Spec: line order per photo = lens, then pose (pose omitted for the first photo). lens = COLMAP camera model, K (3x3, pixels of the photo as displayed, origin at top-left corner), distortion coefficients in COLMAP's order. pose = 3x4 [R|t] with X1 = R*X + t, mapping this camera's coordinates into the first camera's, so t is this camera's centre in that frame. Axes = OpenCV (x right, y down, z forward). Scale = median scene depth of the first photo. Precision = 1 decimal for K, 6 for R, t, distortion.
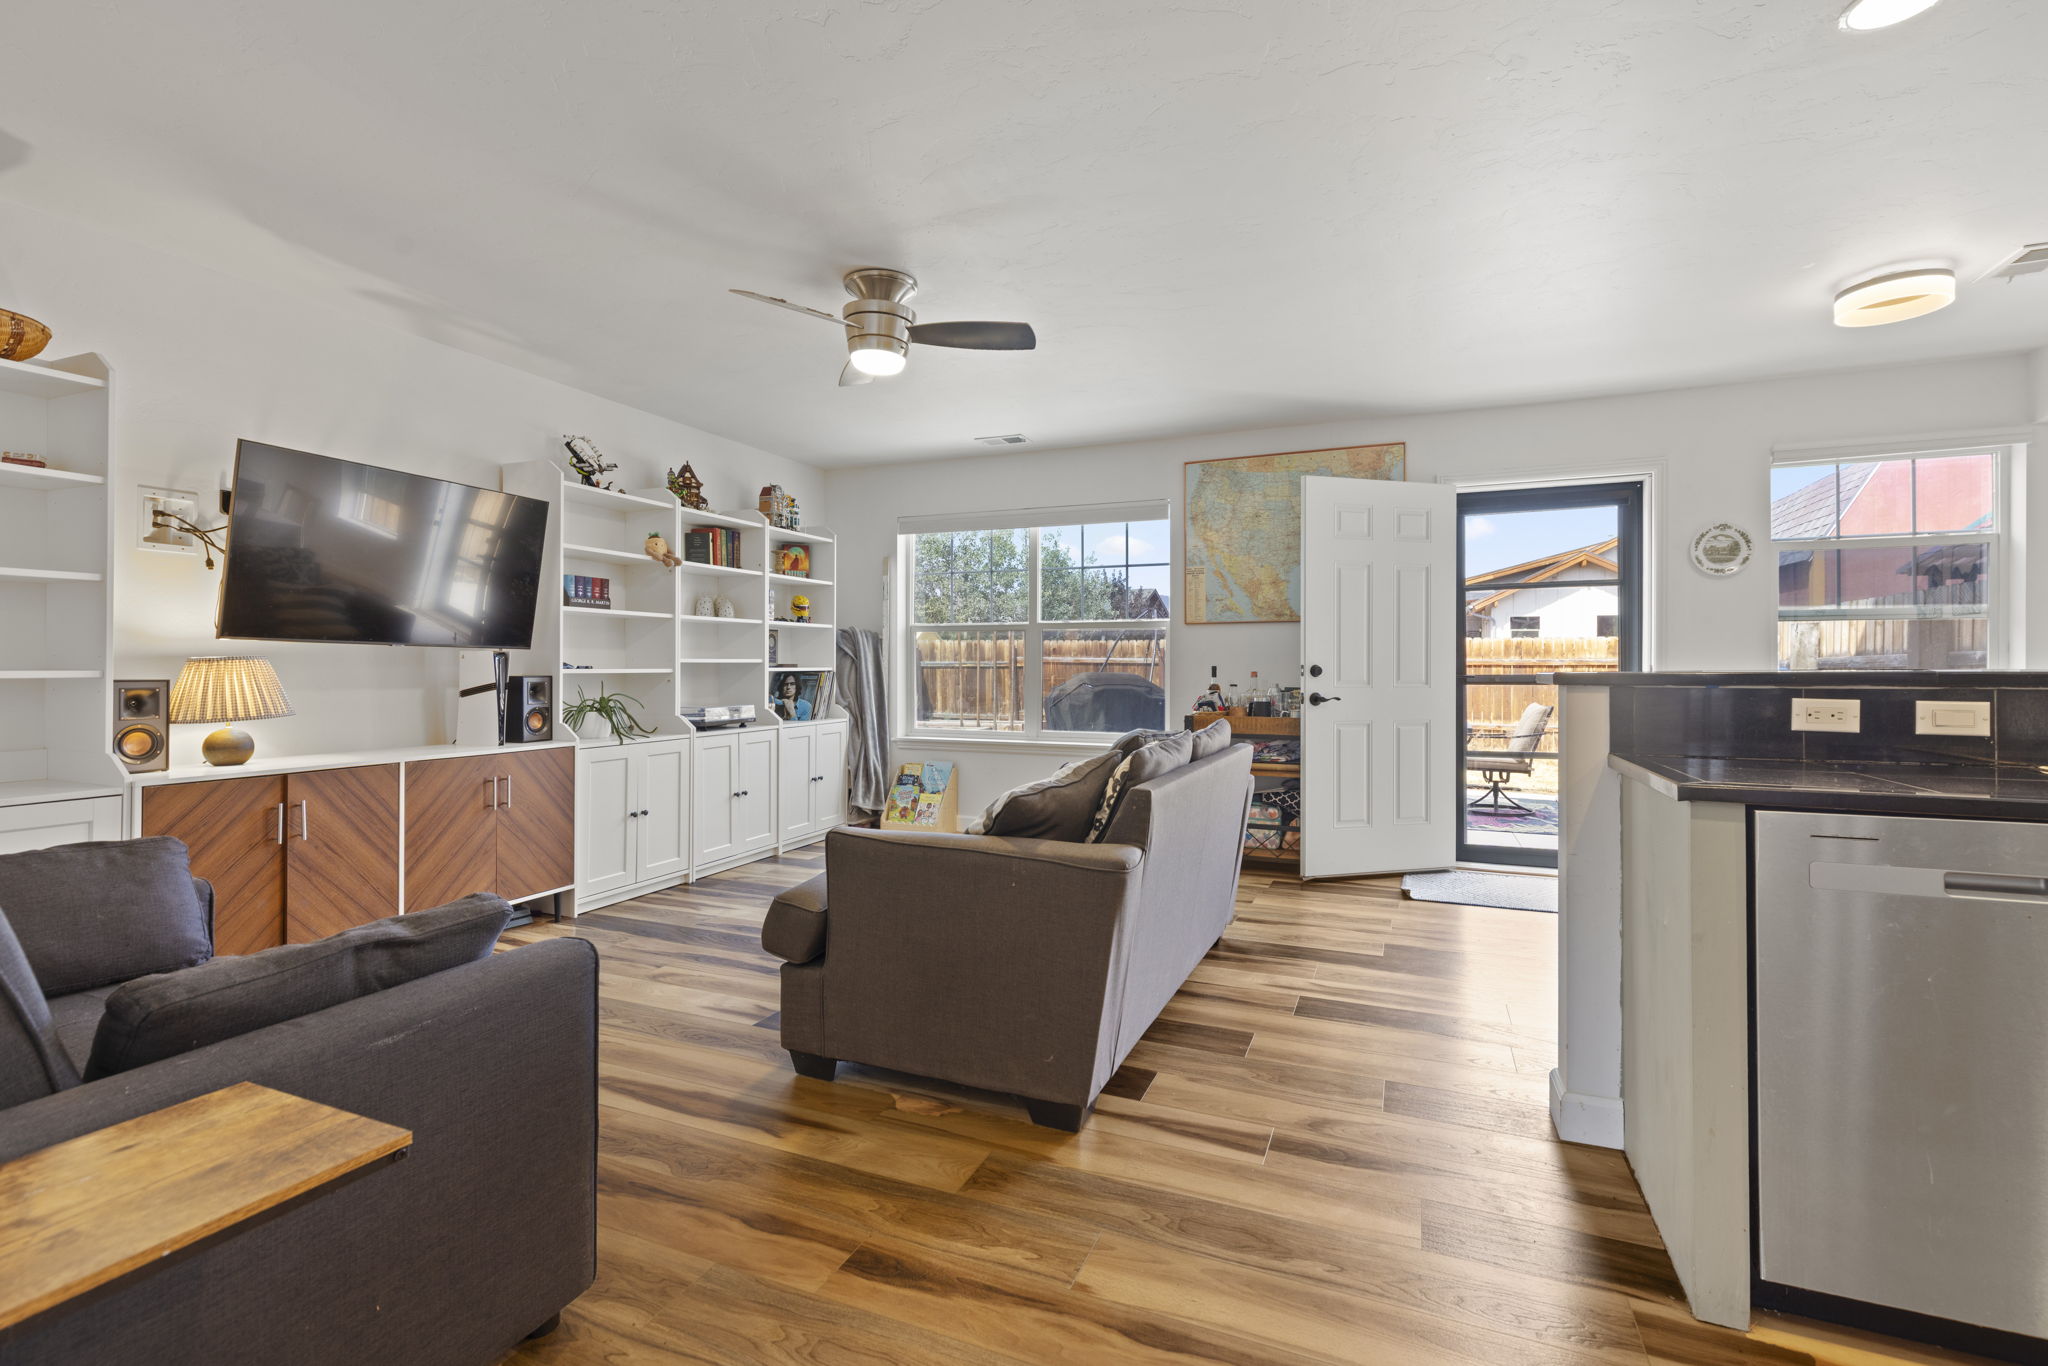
lens RADIAL K [[915.8, 0, 1029.3], [0, 915.8, 670.1], [0, 0, 1]] dist [0.006909, -0.001139]
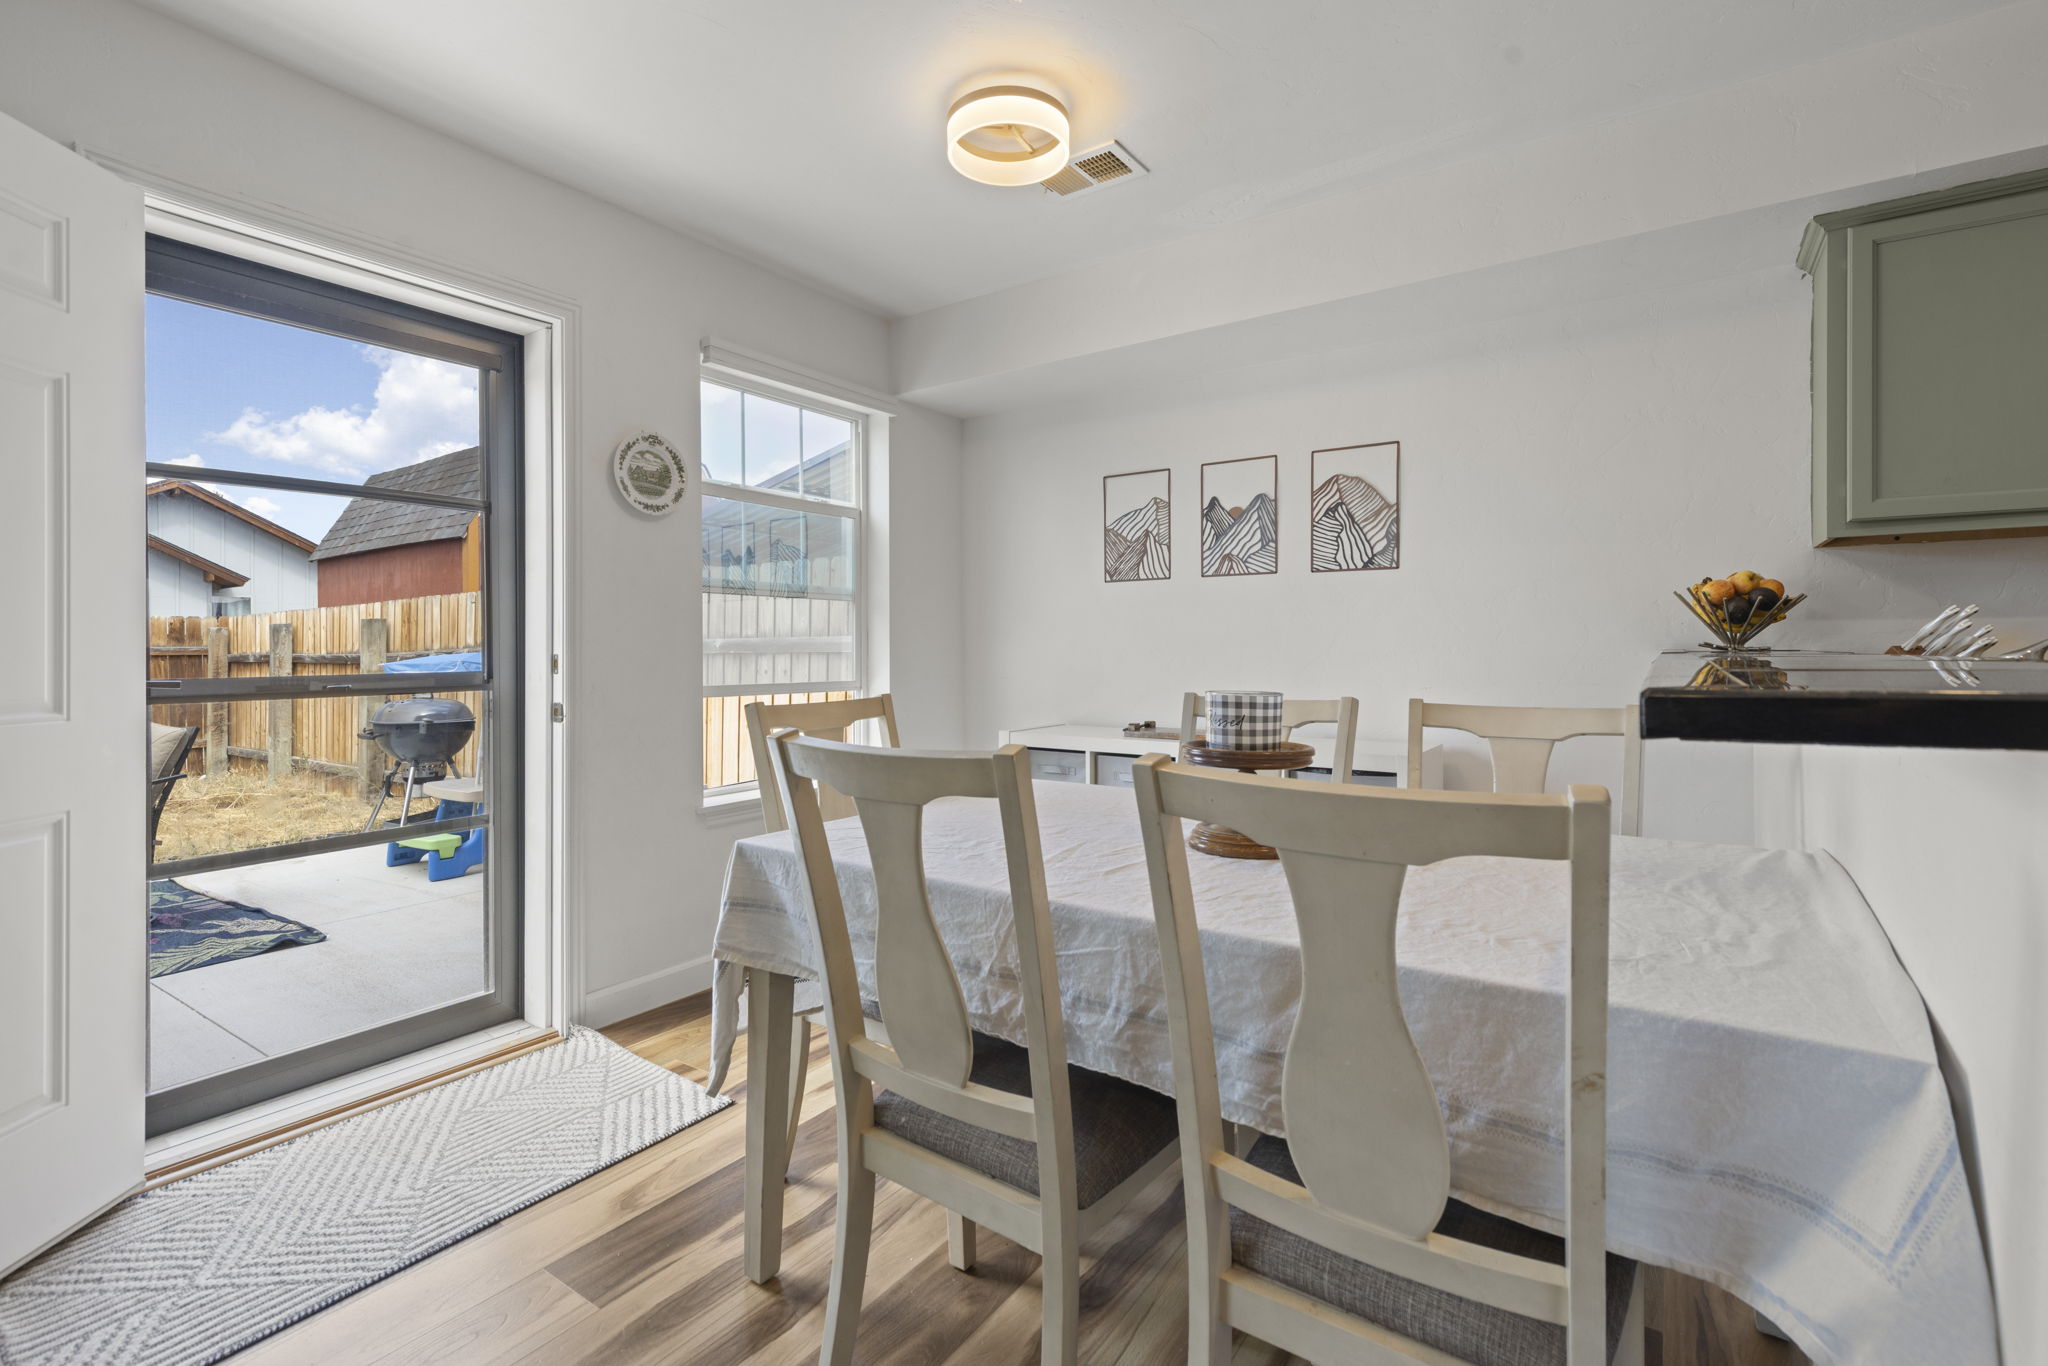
lens RADIAL K [[915.8, 0, 1026.6], [0, 915.8, 649.8], [0, 0, 1]] dist [0.006909, -0.001139]
pose [[0.205562, -0.002099, 0.978642, 0.179793], [0.011949, 0.999929, -0.000365, -0.004684], [-0.978571, 0.011769, 0.205572, 0.619719]]
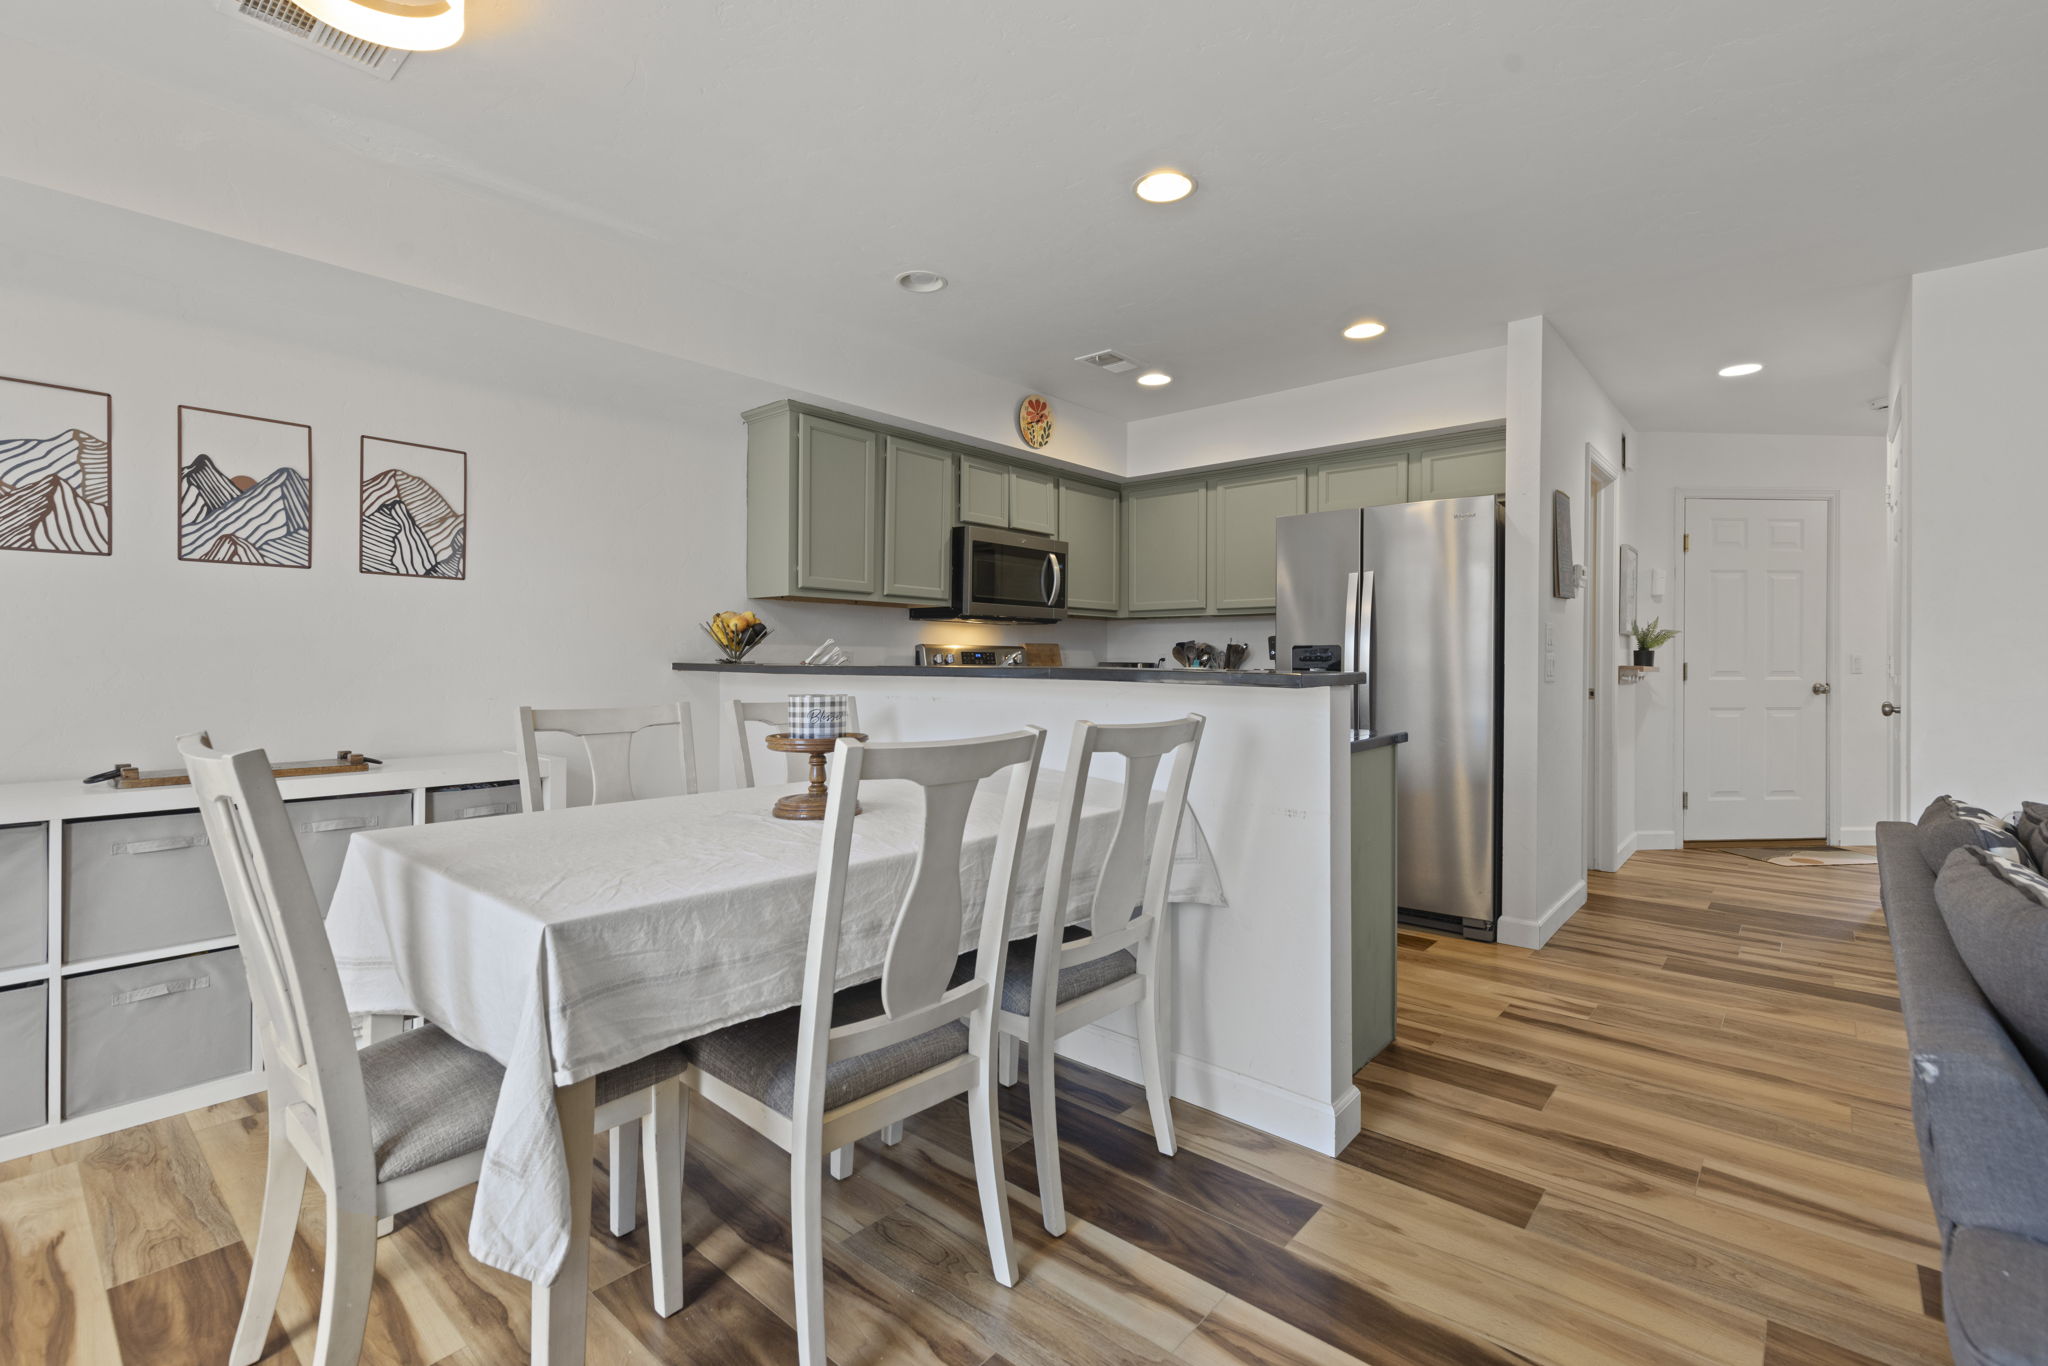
lens RADIAL K [[915.8, 0, 1028.7], [0, 915.8, 659.7], [0, 0, 1]] dist [0.006909, -0.001139]
pose [[-0.949737, -0.002495, 0.313038, 0.299893], [-0.000793, 0.999984, 0.005565, -0.007251], [-0.313047, 0.005037, -0.949724, 1.021209]]
